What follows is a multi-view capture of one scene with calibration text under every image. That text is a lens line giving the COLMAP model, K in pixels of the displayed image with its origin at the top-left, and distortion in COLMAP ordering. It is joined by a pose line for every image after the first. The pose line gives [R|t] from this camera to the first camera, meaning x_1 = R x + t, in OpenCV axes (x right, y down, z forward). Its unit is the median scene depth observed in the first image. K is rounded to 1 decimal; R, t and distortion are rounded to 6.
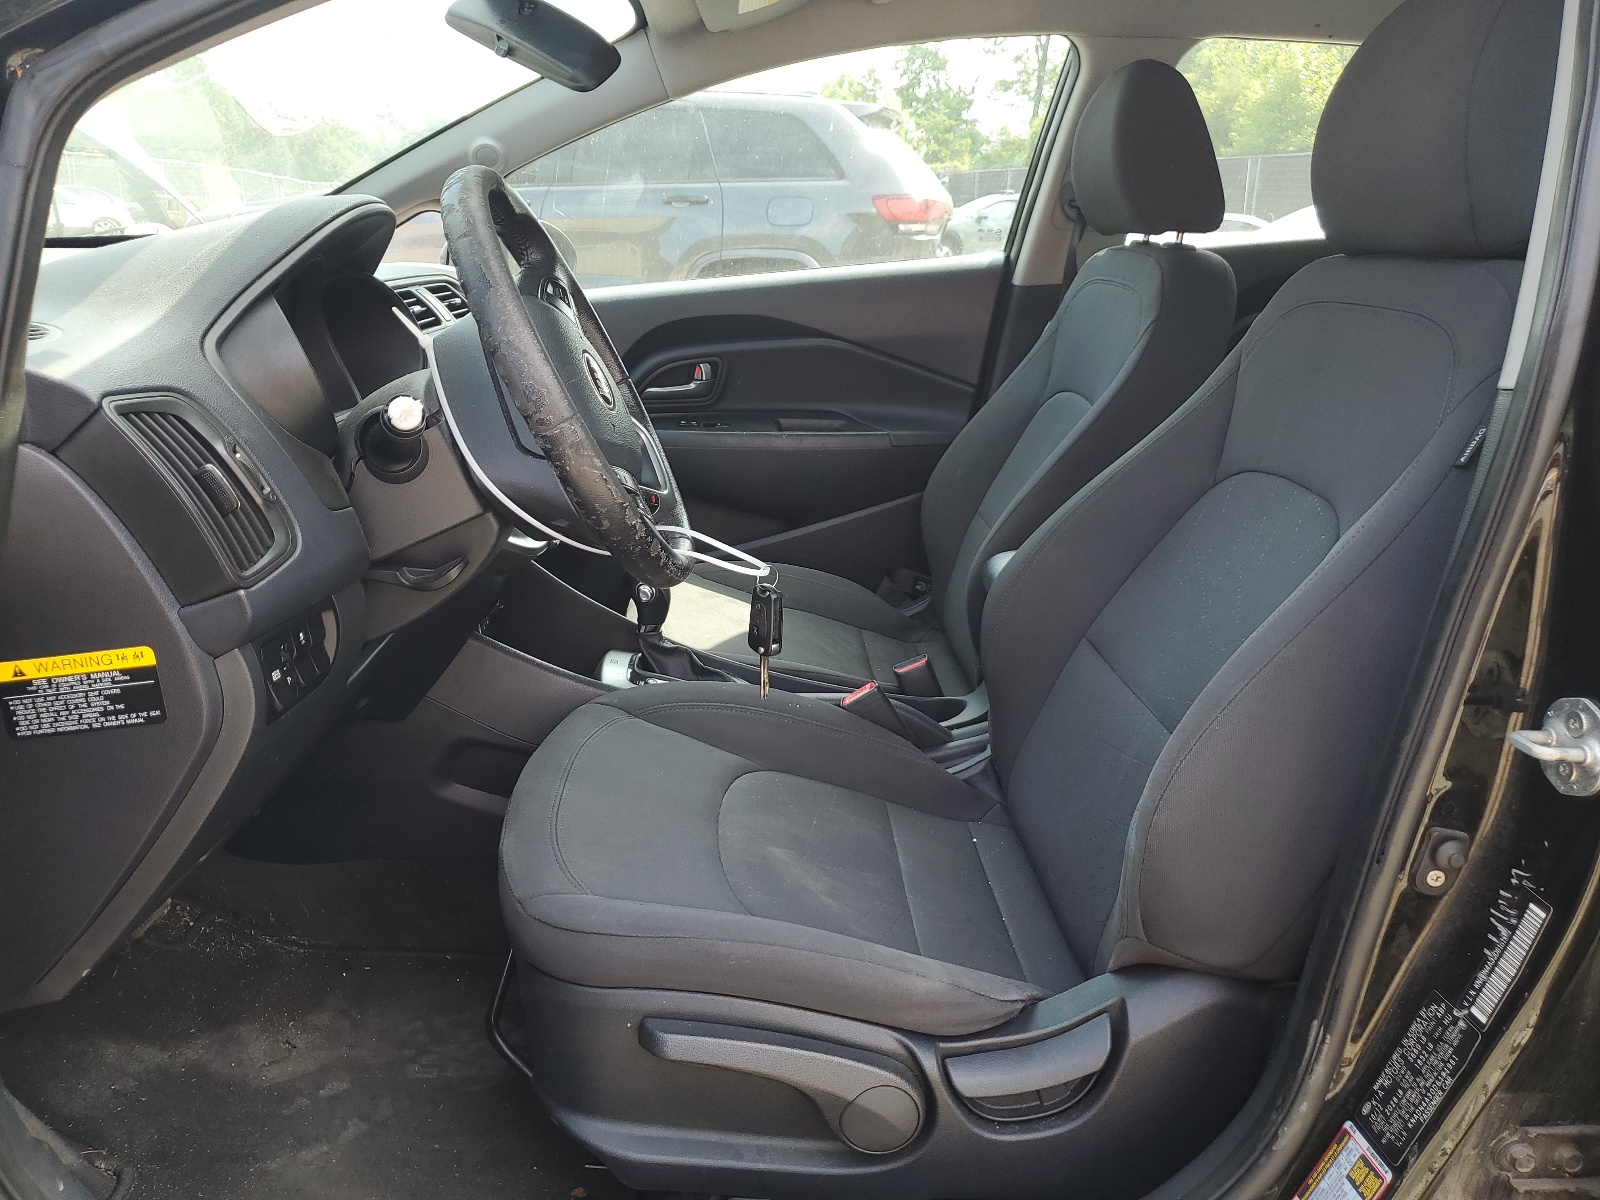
lens RADIAL K [[1229.2, 0, 799.3], [0, 1229.2, 600.6], [0, 0, 1]] dist [0.003622, -0.000003]
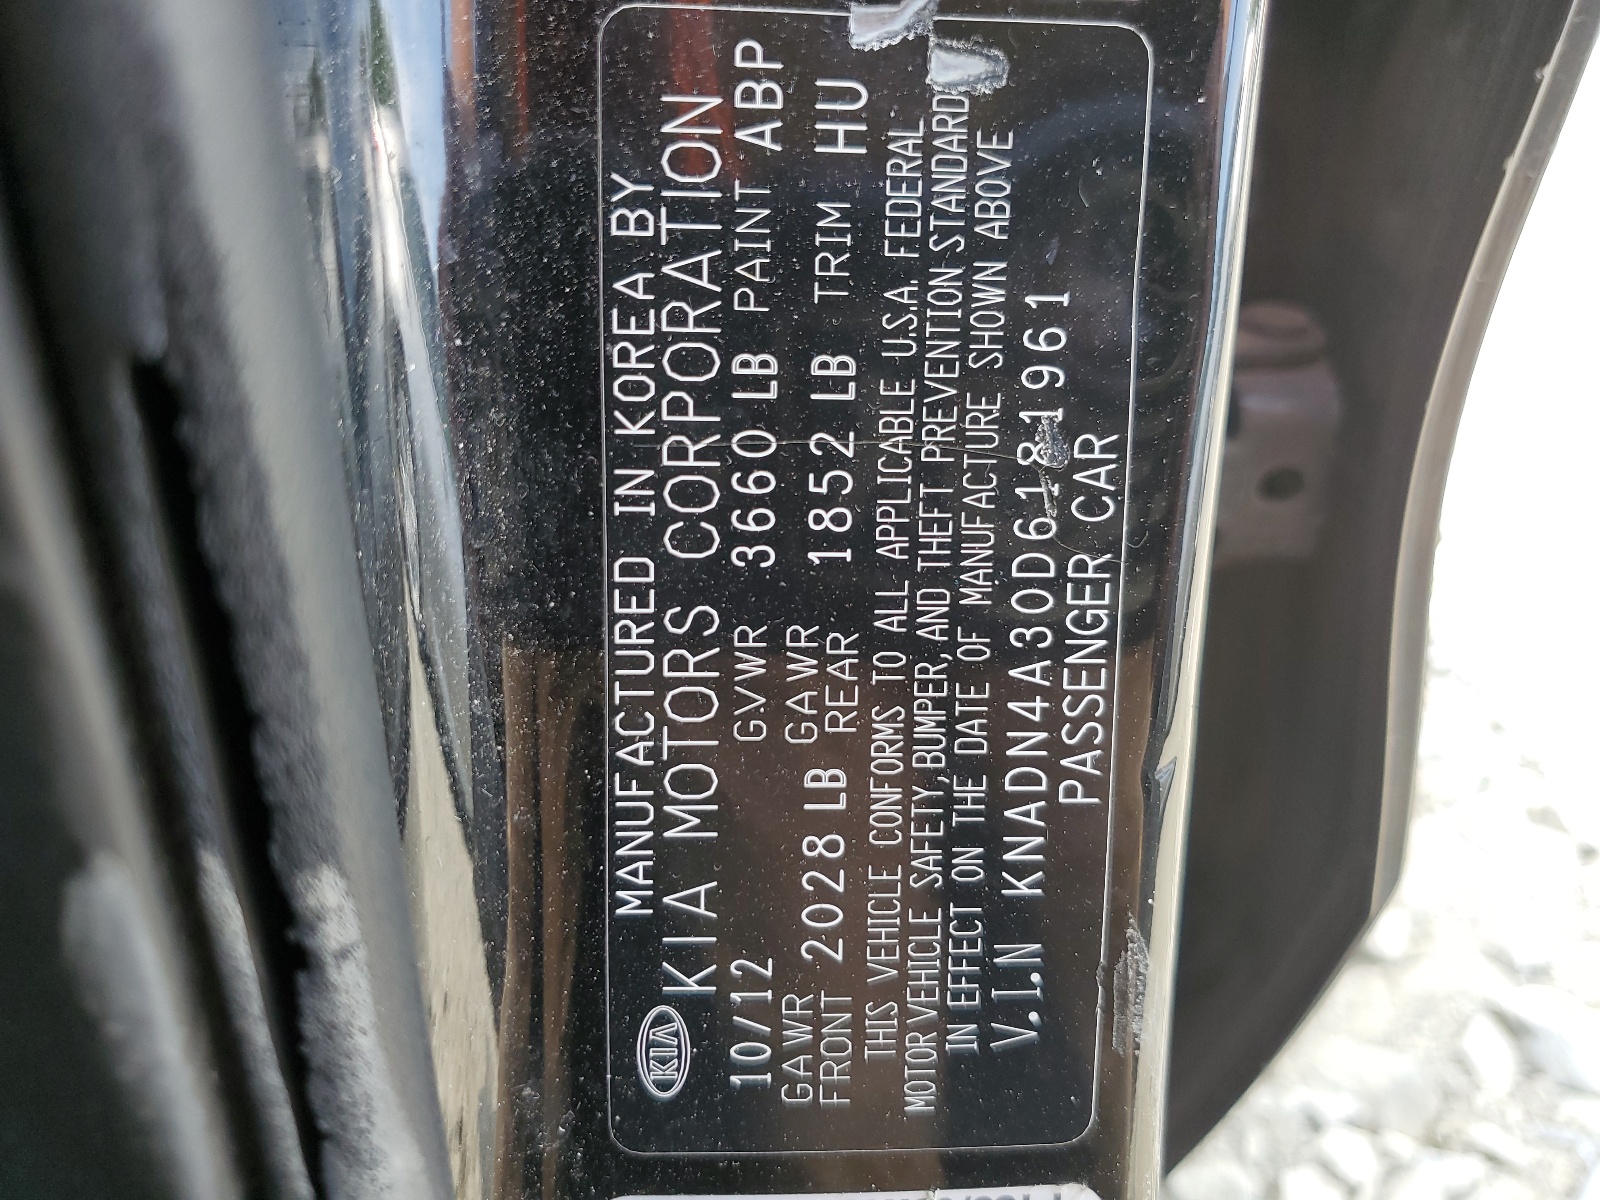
lens RADIAL K [[1229.2, 0, 800.0], [0, 1229.2, 601.5], [0, 0, 1]] dist [0.003622, -0.000003]
pose [[0.089060, -0.530223, 0.843168, 0.381830], [0.271920, 0.827318, 0.491533, 0.313510], [-0.958190, 0.185498, 0.217859, 0.974204]]
